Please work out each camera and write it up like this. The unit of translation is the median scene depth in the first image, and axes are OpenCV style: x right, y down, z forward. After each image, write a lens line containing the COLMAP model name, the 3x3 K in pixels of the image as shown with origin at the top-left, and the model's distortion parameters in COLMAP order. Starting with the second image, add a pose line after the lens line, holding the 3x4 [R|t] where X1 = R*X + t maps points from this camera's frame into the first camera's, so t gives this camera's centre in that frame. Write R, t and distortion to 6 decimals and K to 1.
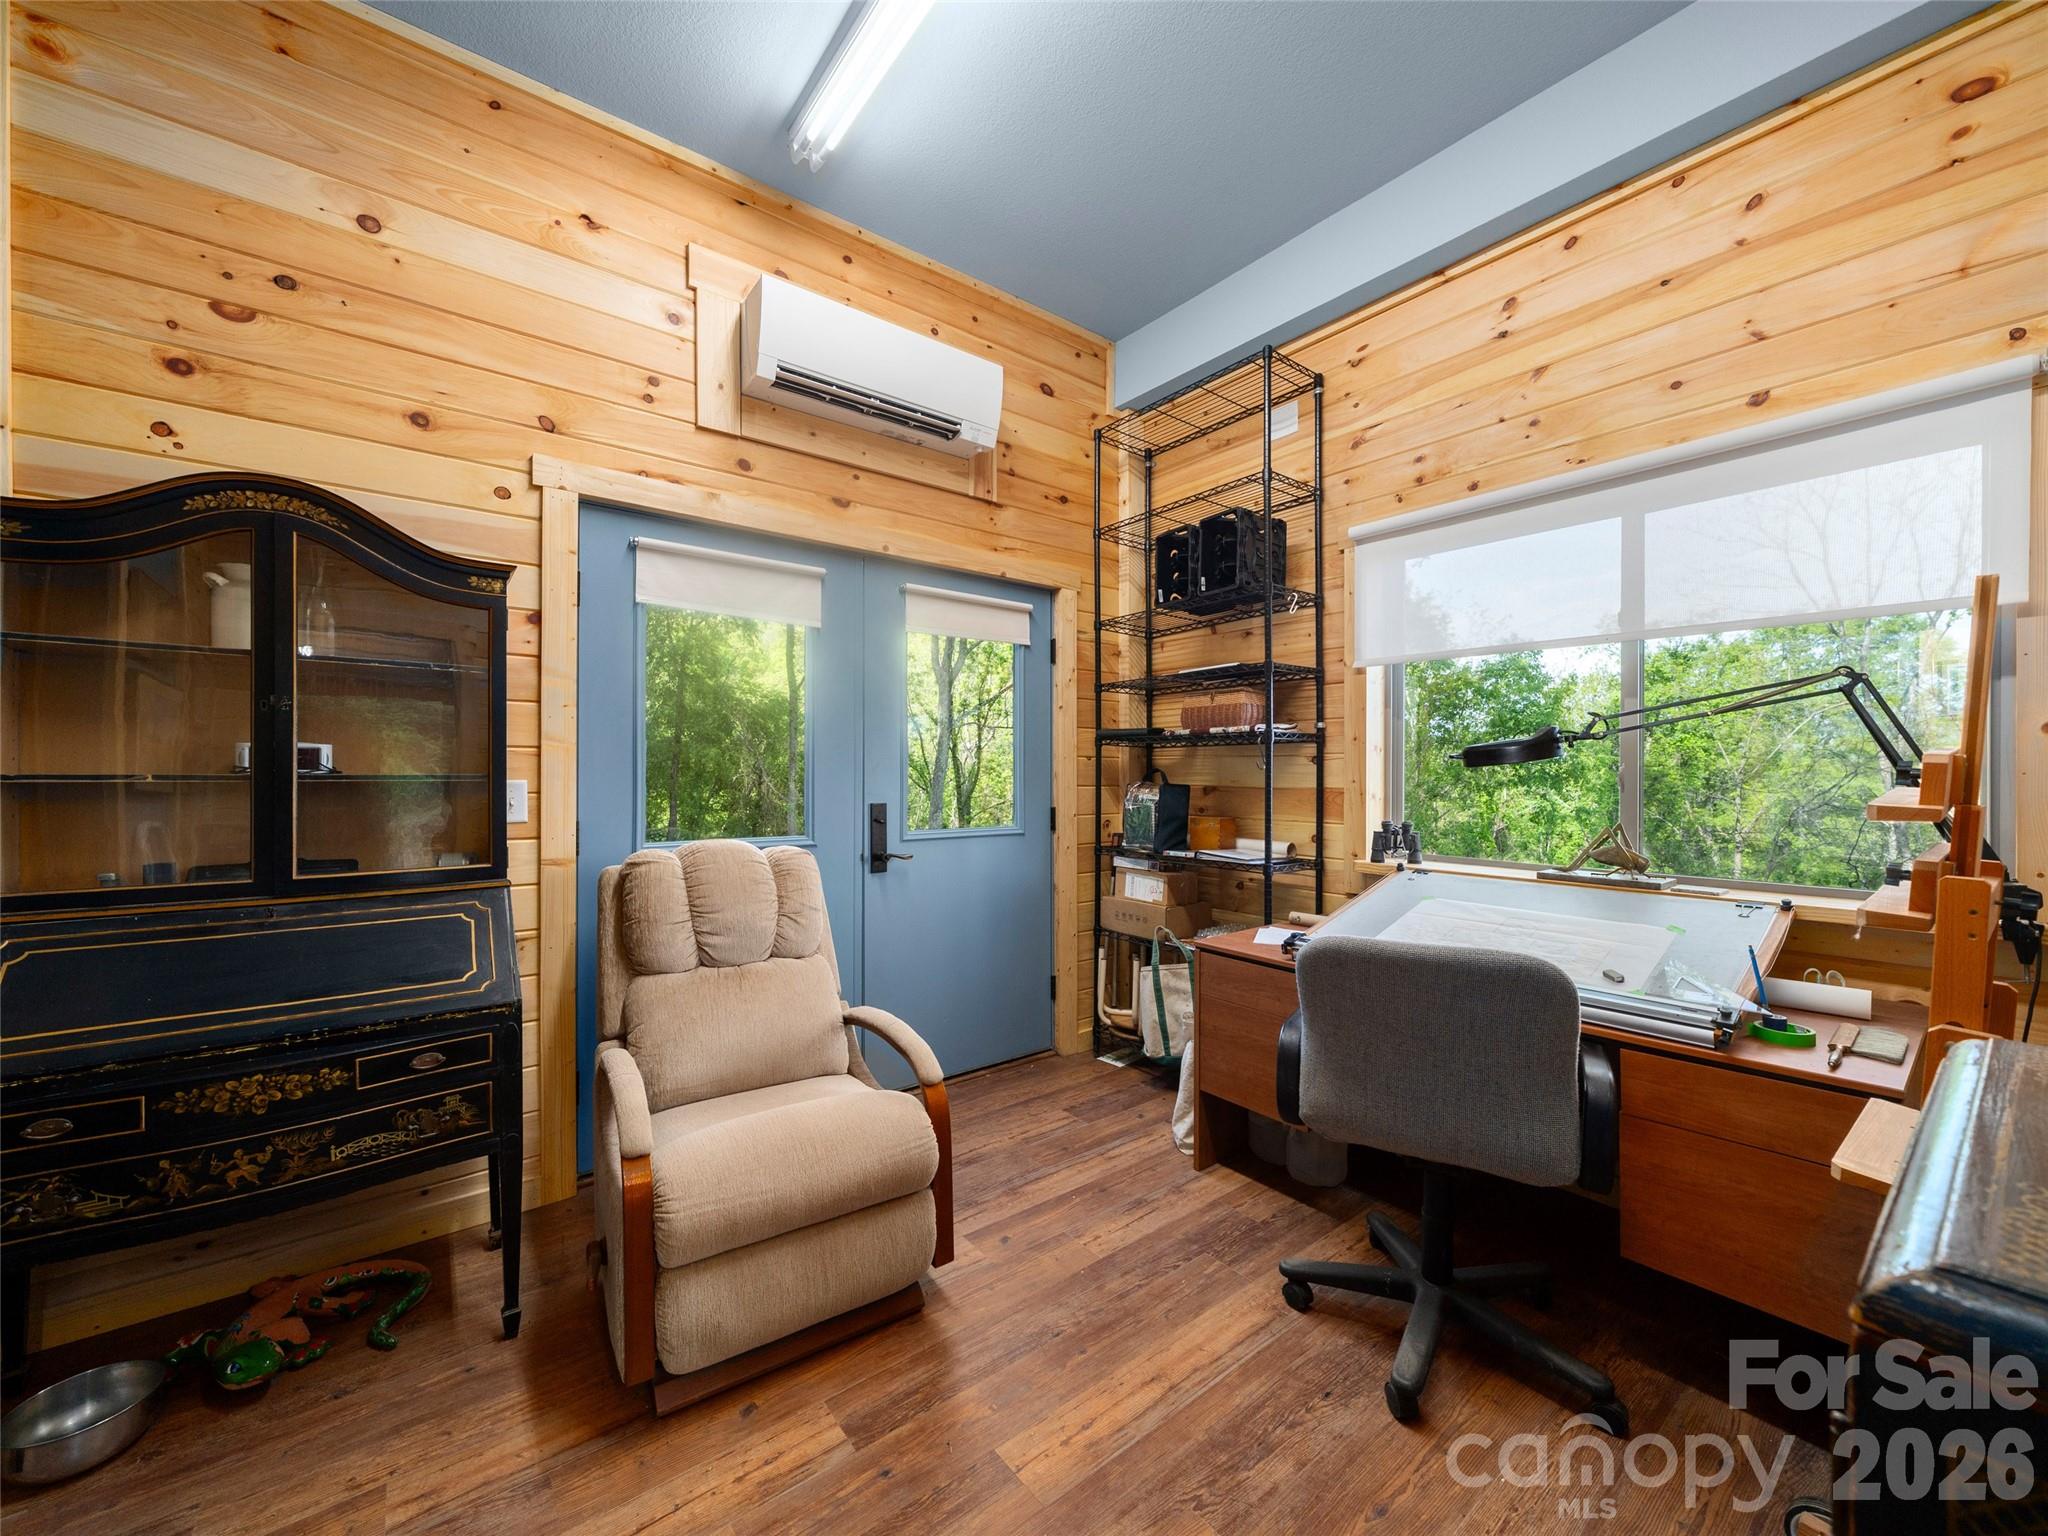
lens RADIAL K [[793.0, 0, 1026.4], [0, 793.0, 775.2], [0, 0, 1]] dist [-0.006080, -0.001027]
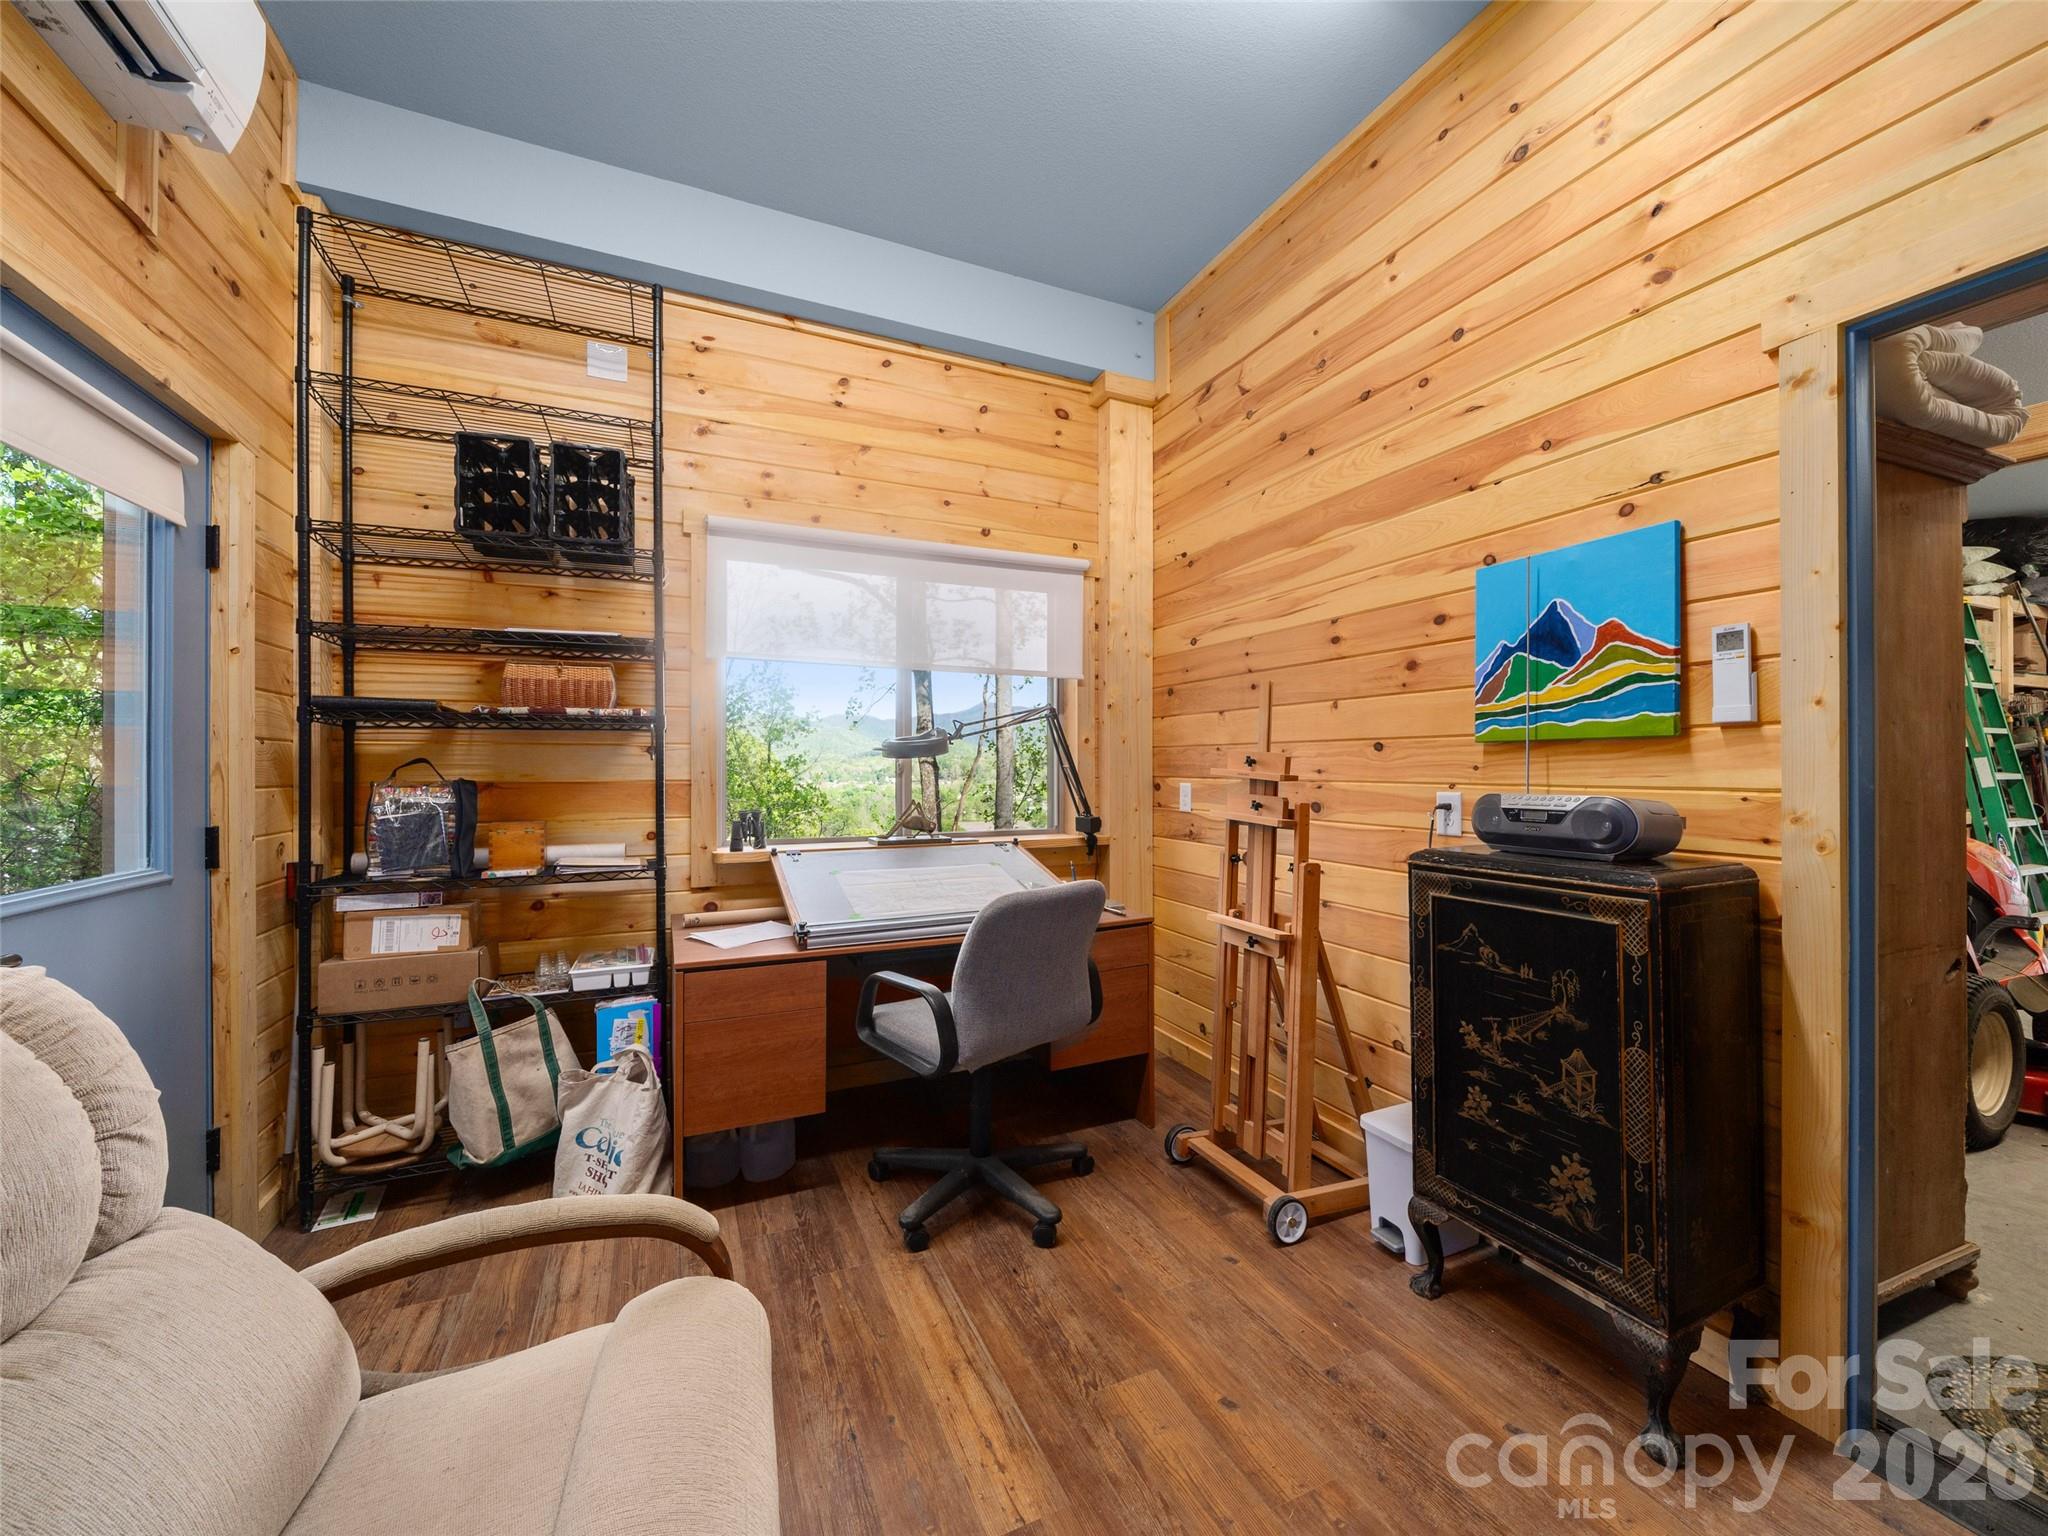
lens RADIAL K [[793.0, 0, 1022.6], [0, 793.0, 759.2], [0, 0, 1]] dist [-0.006080, -0.001027]
pose [[0.237419, 0.004473, 0.971397, -0.426355], [0.006428, 0.999960, -0.006175, -0.000242], [-0.971386, 0.007710, 0.237381, 0.364355]]
